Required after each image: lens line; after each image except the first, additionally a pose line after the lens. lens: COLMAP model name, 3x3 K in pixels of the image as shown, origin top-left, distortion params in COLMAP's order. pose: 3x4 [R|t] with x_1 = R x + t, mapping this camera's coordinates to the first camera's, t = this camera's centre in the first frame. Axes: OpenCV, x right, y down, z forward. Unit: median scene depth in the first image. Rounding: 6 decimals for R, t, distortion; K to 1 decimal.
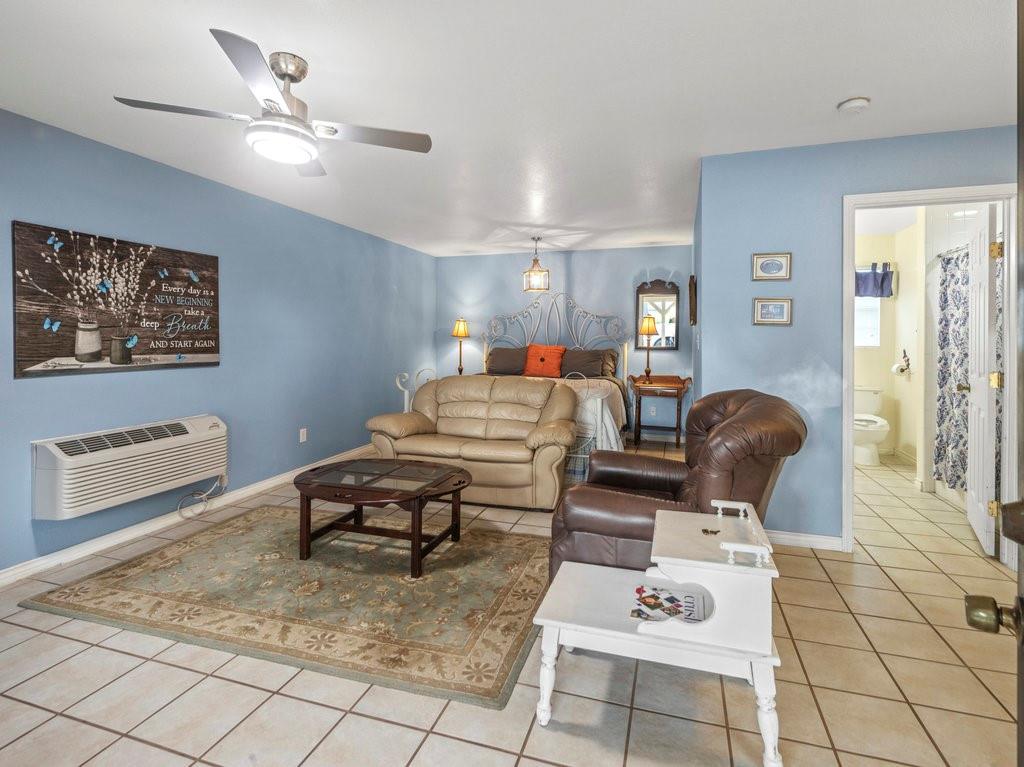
lens RADIAL K [[496.9, 0, 528.9], [0, 496.9, 344.2], [0, 0, 1]] dist [0.001354, -0.000200]
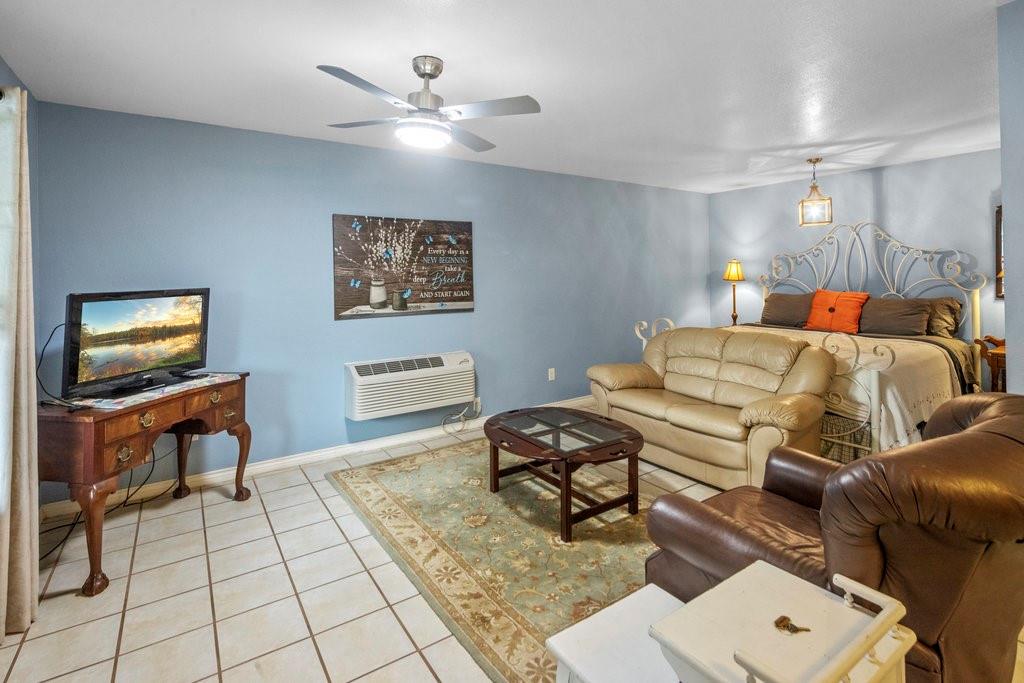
lens RADIAL K [[493.0, 0, 525.8], [0, 493.0, 276.1], [0, 0, 1]] dist [0.004870, -0.000581]
pose [[0.789190, -0.010805, -0.614054, 0.262647], [0.005794, 0.999932, -0.010148, -0.036077], [0.614122, 0.004450, 0.789199, 0.152378]]
